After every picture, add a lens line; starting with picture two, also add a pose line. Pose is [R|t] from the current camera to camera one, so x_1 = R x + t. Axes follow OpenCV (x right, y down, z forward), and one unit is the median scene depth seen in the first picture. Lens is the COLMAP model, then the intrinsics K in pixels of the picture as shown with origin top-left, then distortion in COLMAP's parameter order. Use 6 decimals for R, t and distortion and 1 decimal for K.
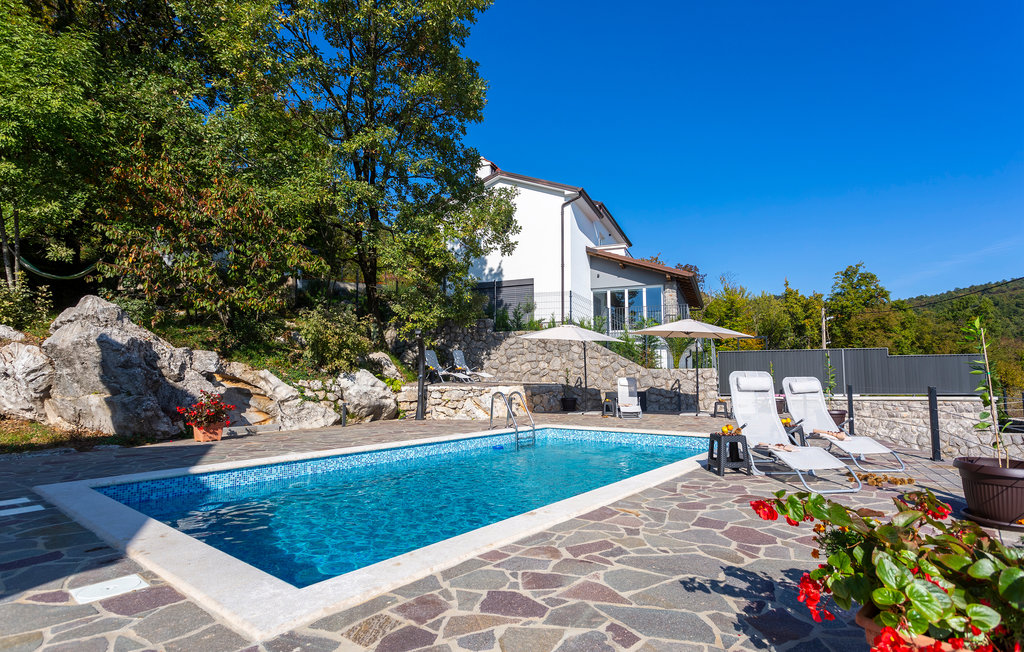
lens RADIAL K [[543.4, 0, 512.0], [0, 543.4, 326.0], [0, 0, 1]] dist [-0.000682, 0.000098]
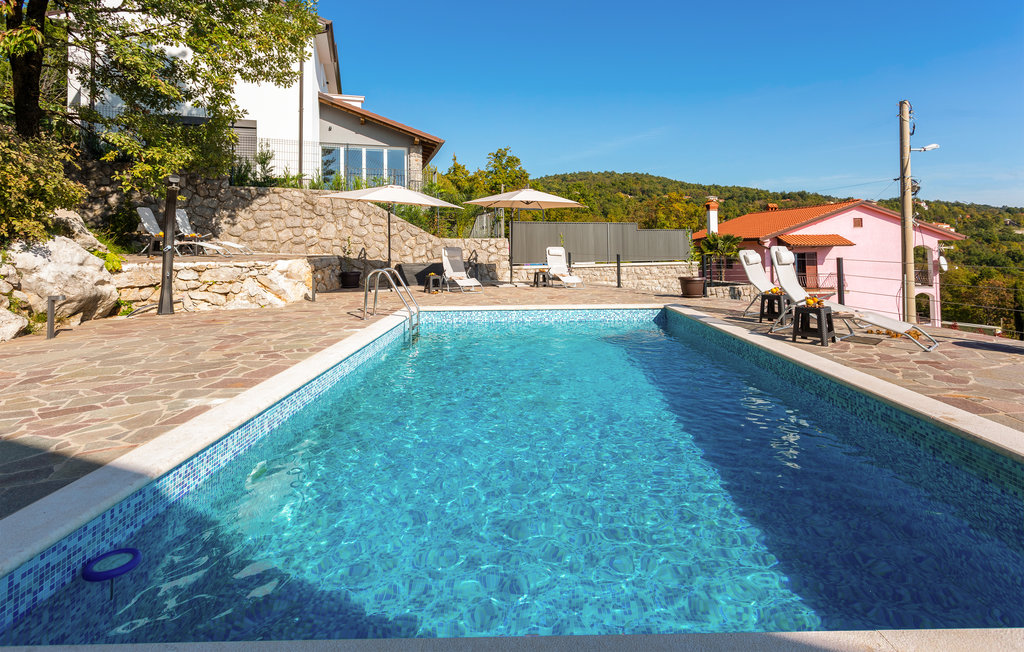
lens RADIAL K [[551.5, 0, 508.8], [0, 551.5, 210.5], [0, 0, 1]] dist [0.002162, 0.000838]
pose [[0.749044, 0.040137, 0.661303, -0.295976], [-0.062390, 0.998001, 0.010096, 0.015466], [-0.659576, -0.048821, 0.750051, 0.229630]]
